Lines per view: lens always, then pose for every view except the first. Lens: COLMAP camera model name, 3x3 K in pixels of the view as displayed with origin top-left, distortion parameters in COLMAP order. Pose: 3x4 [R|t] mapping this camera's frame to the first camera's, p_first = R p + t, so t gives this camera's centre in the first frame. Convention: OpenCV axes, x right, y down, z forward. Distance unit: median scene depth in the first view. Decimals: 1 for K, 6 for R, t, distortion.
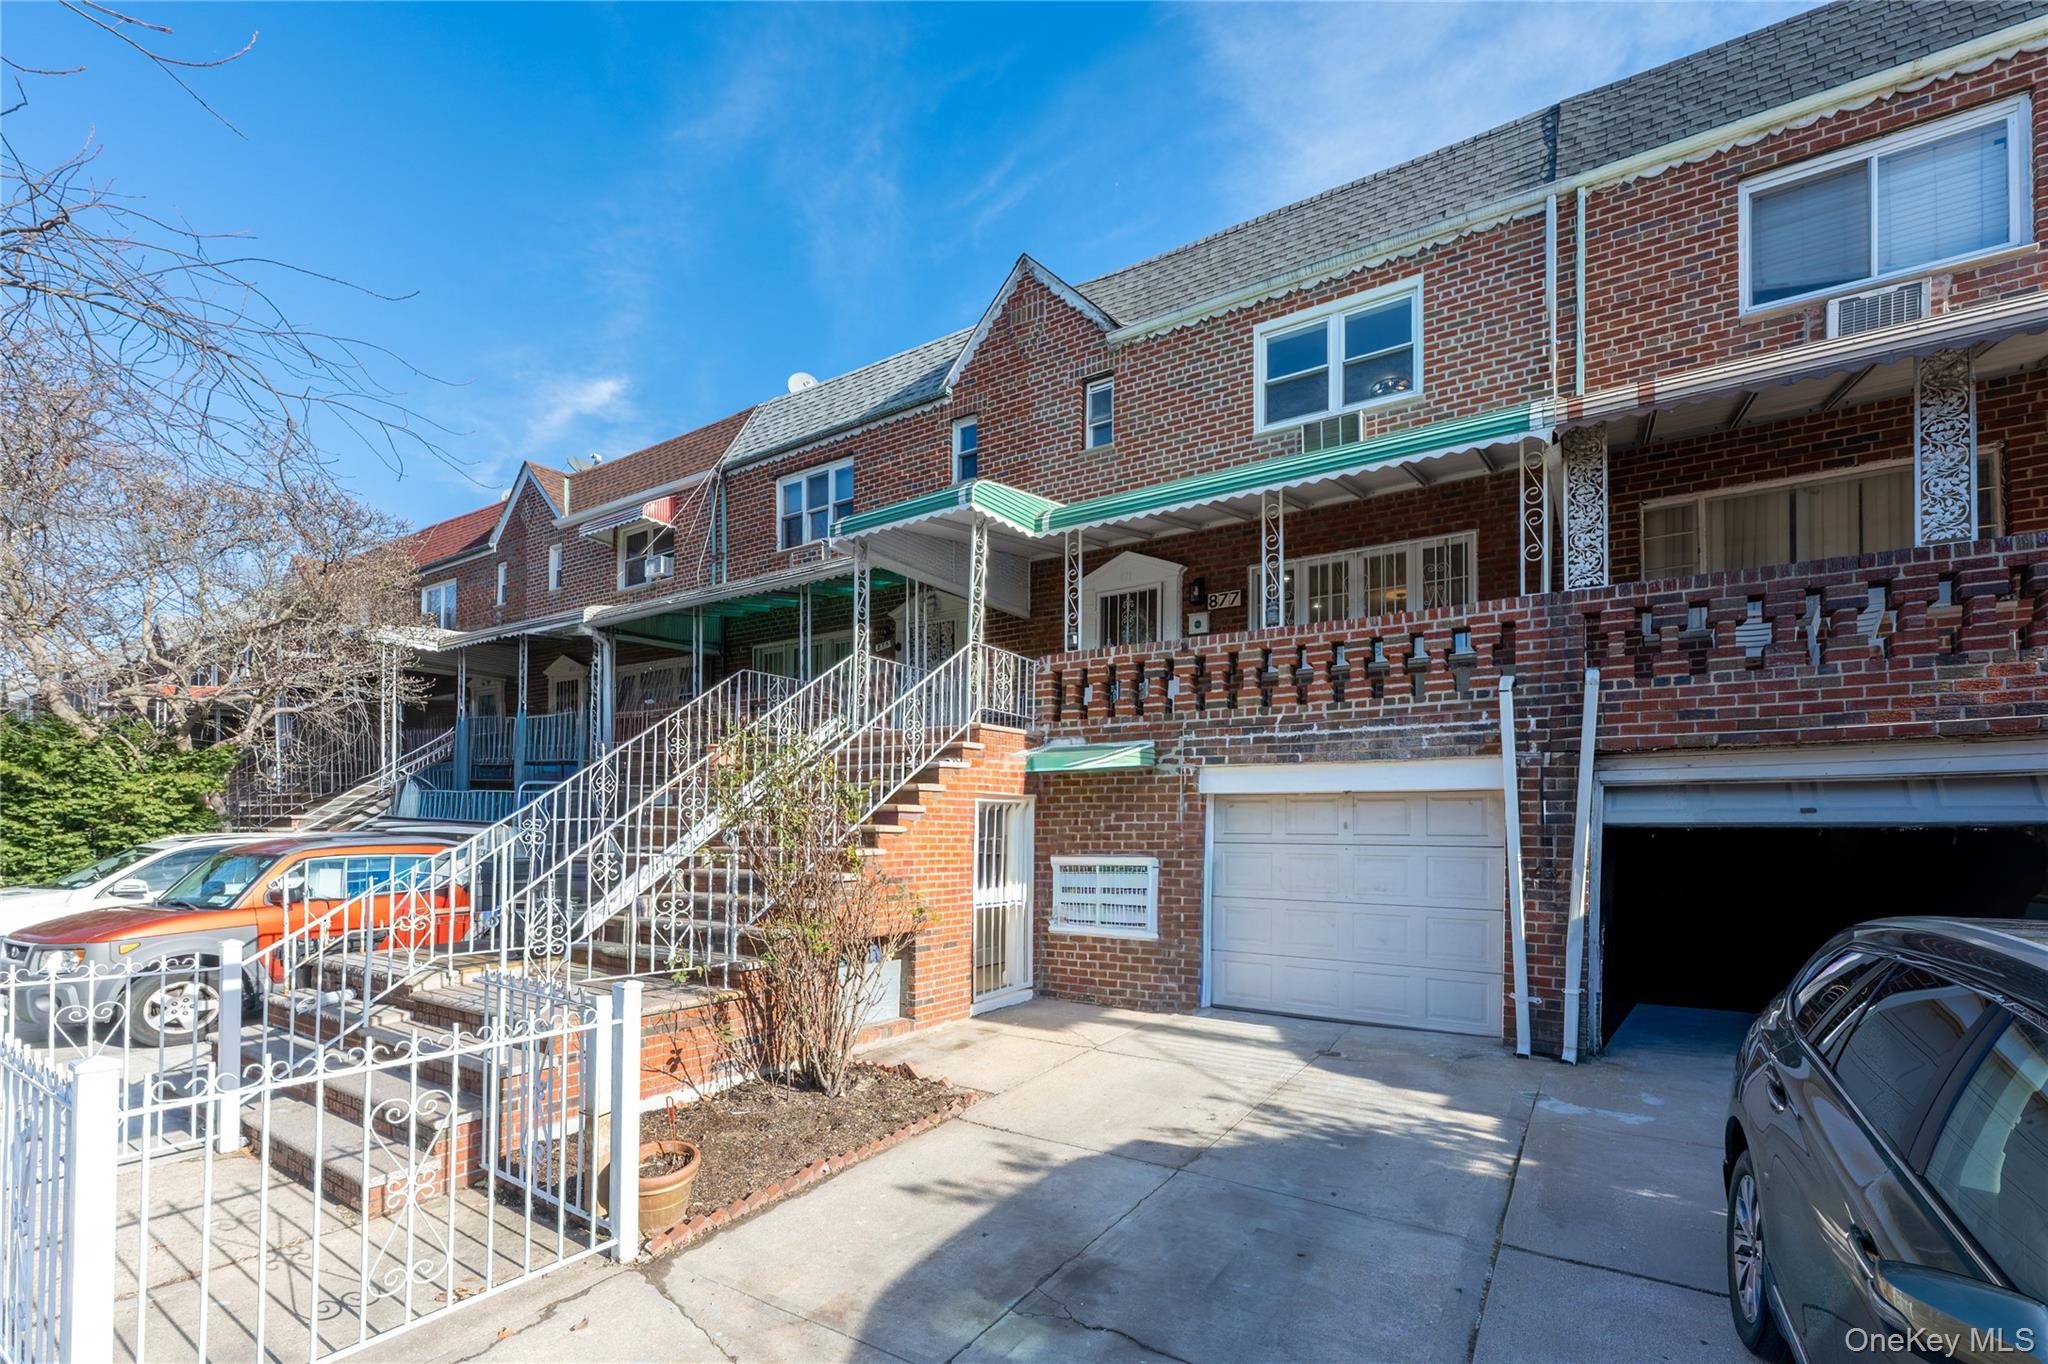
lens RADIAL K [[888.4, 0, 1024.0], [0, 888.4, 682.0], [0, 0, 1]] dist [-0.001437, 0.000156]
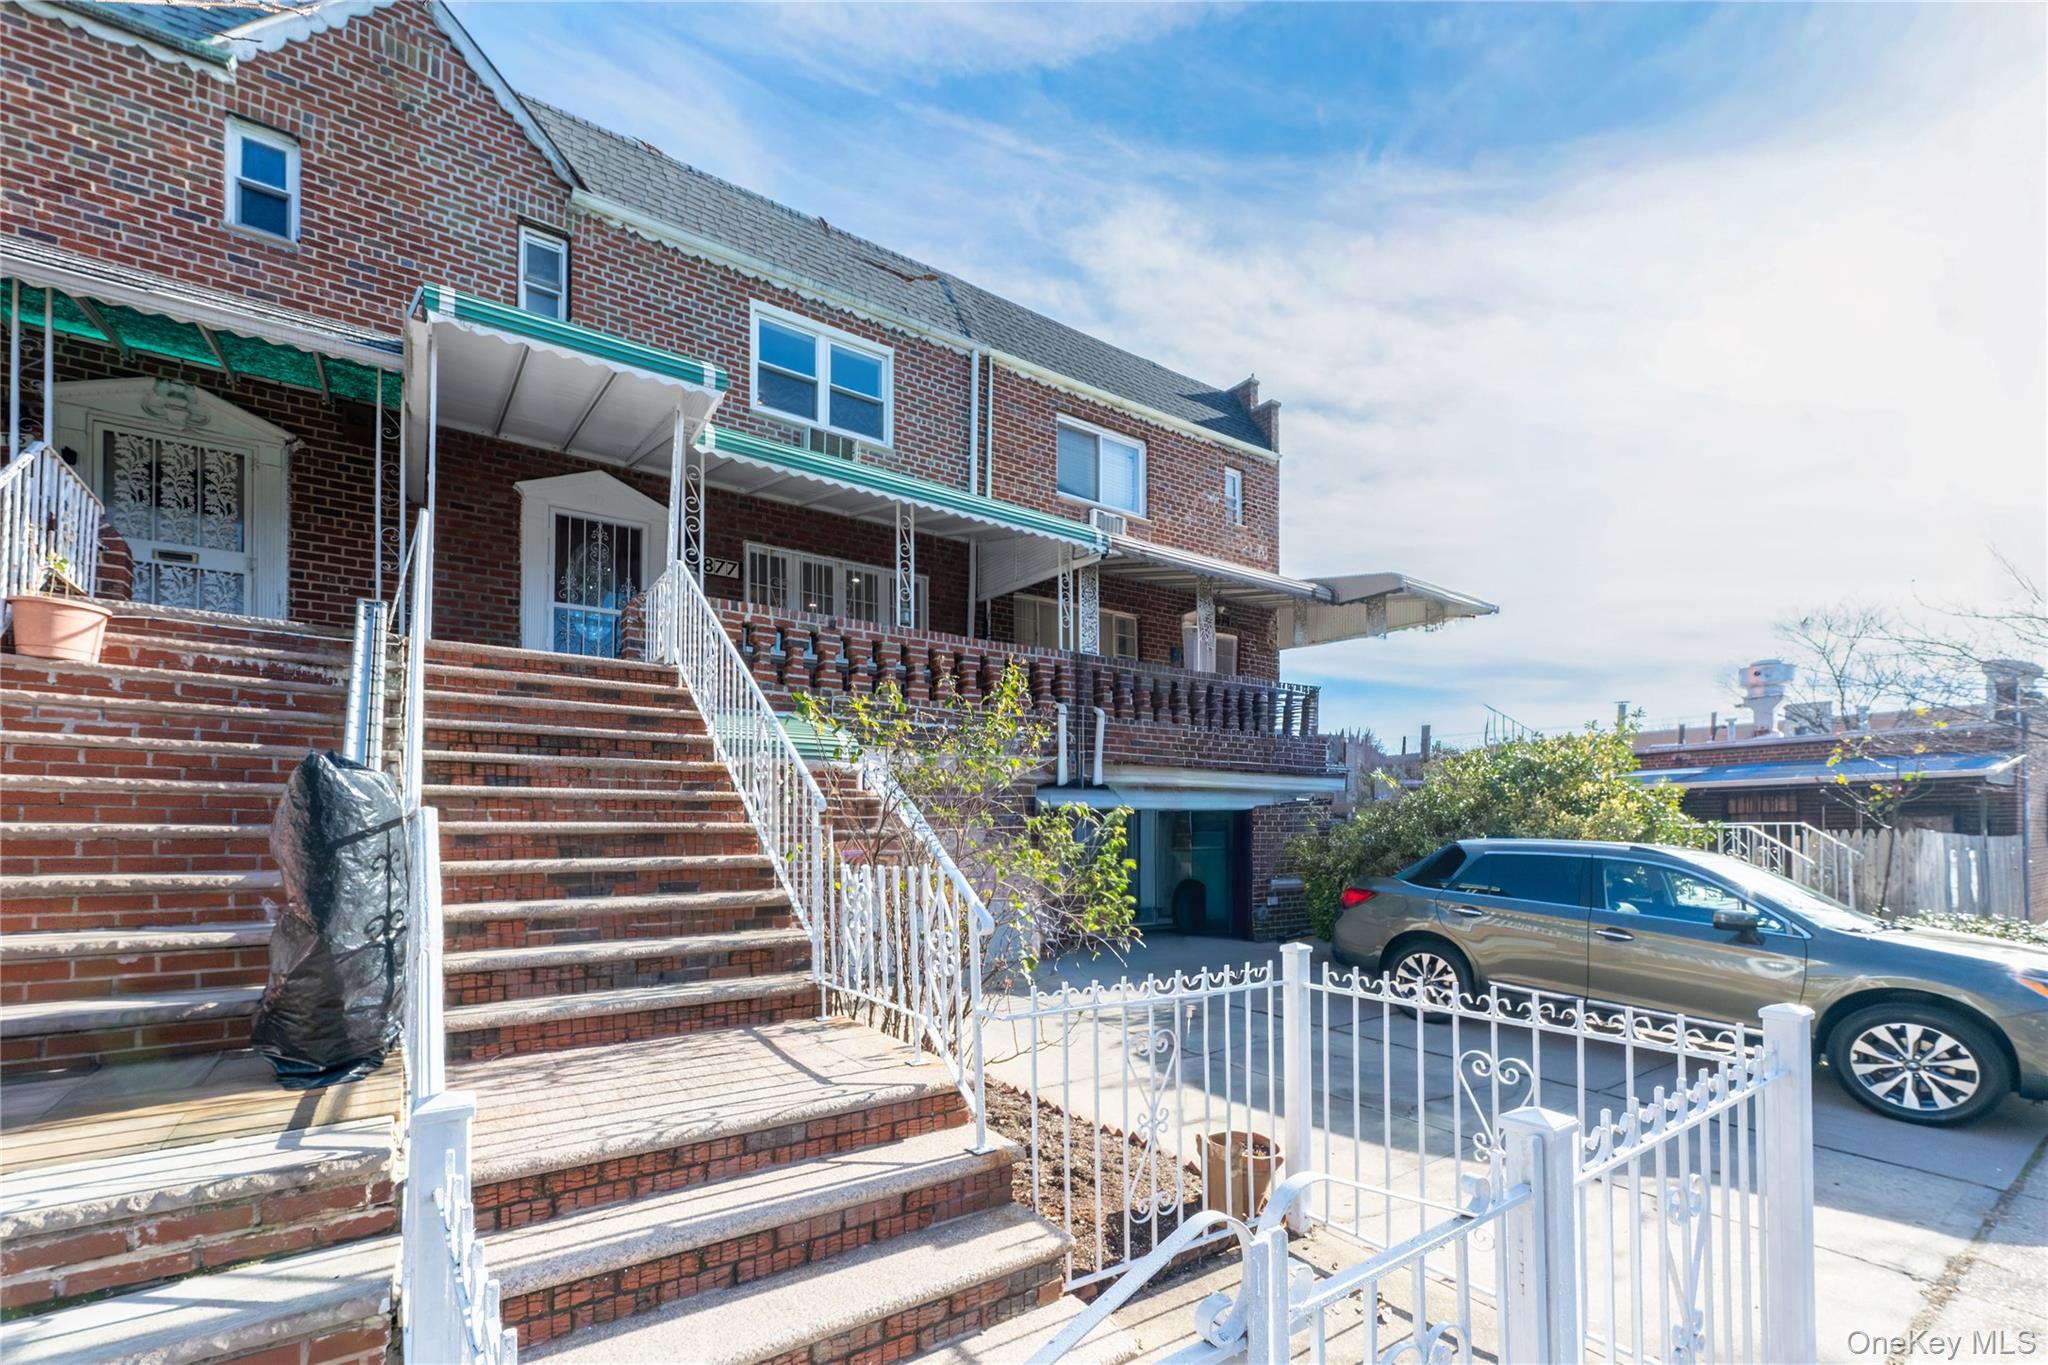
lens RADIAL K [[898.9, 0, 1024.0], [0, 898.9, 682.5], [0, 0, 1]] dist [0.002056, 0.000349]
pose [[0.349210, 0.144253, 0.925874, -0.555159], [-0.161438, 0.982567, -0.092196, 0.068751], [-0.923033, -0.117276, 0.366410, 0.336632]]
